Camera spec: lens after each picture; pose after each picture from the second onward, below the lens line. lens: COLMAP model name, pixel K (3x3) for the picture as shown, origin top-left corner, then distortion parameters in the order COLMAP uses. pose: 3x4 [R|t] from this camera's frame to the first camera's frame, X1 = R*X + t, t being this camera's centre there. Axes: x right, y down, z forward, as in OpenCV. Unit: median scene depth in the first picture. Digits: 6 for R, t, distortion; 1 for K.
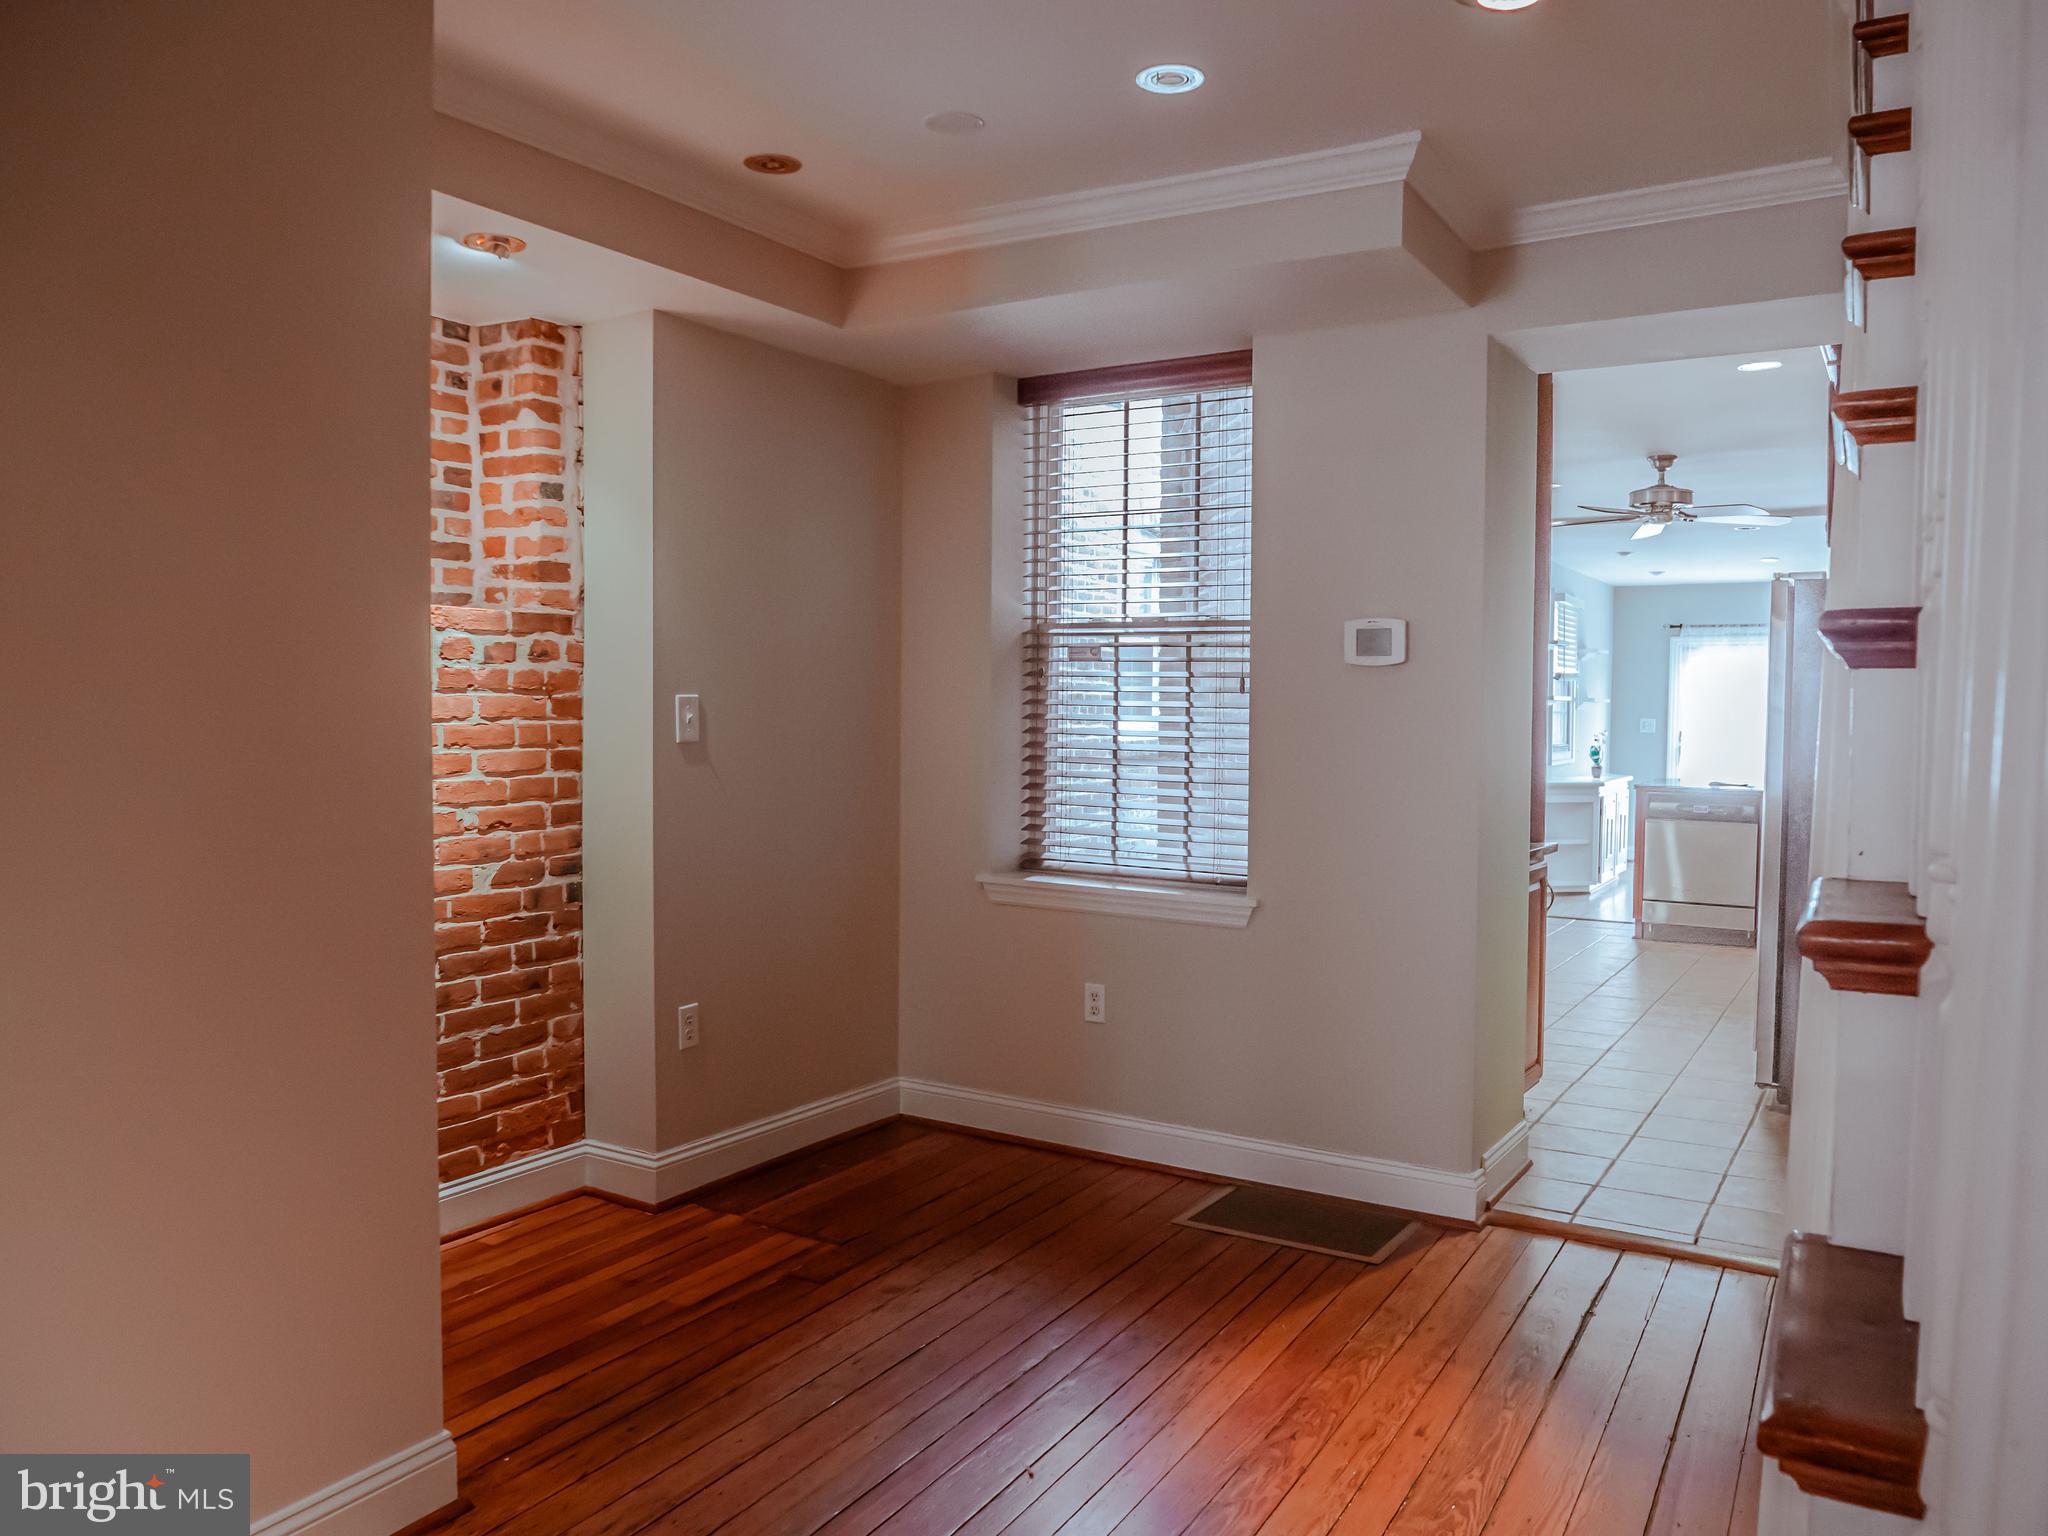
lens RADIAL K [[1487.6, 0, 1016.0], [0, 1487.6, 766.4], [0, 0, 1]] dist [-0.051343, 0.020741]
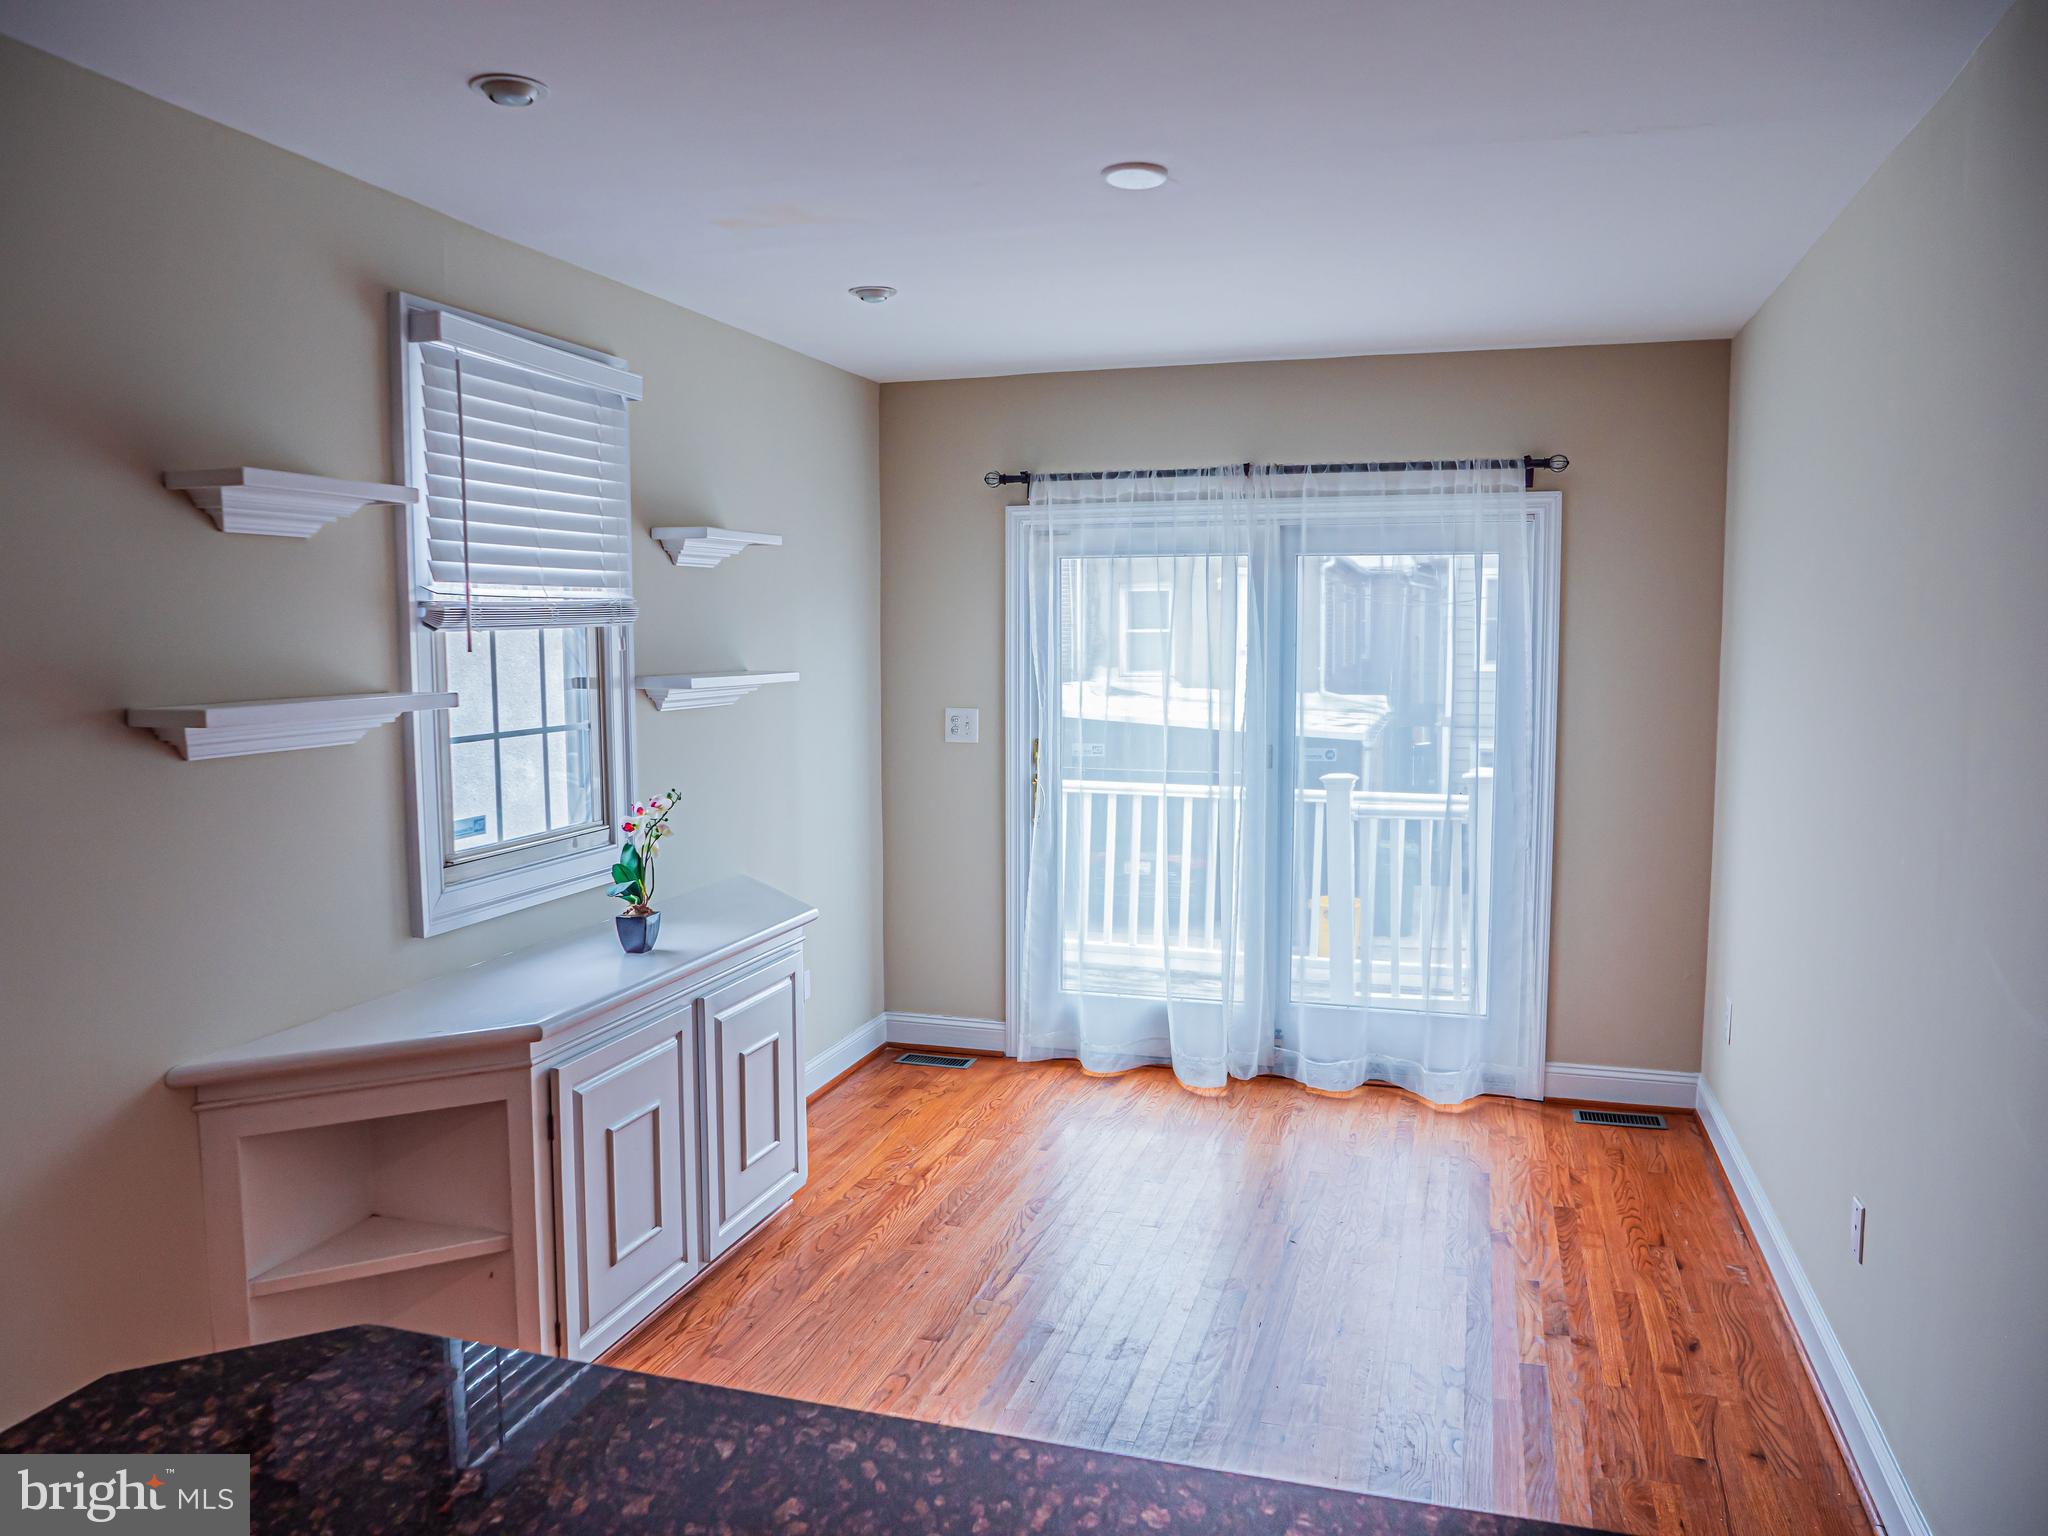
lens RADIAL K [[1487.6, 0, 1024.3], [0, 1487.6, 766.3], [0, 0, 1]] dist [-0.051343, 0.020741]
pose [[0.968954, -0.030220, 0.245389, 0.351810], [0.016840, 0.998264, 0.056444, -0.040377], [-0.246669, -0.050559, 0.967780, 0.611417]]
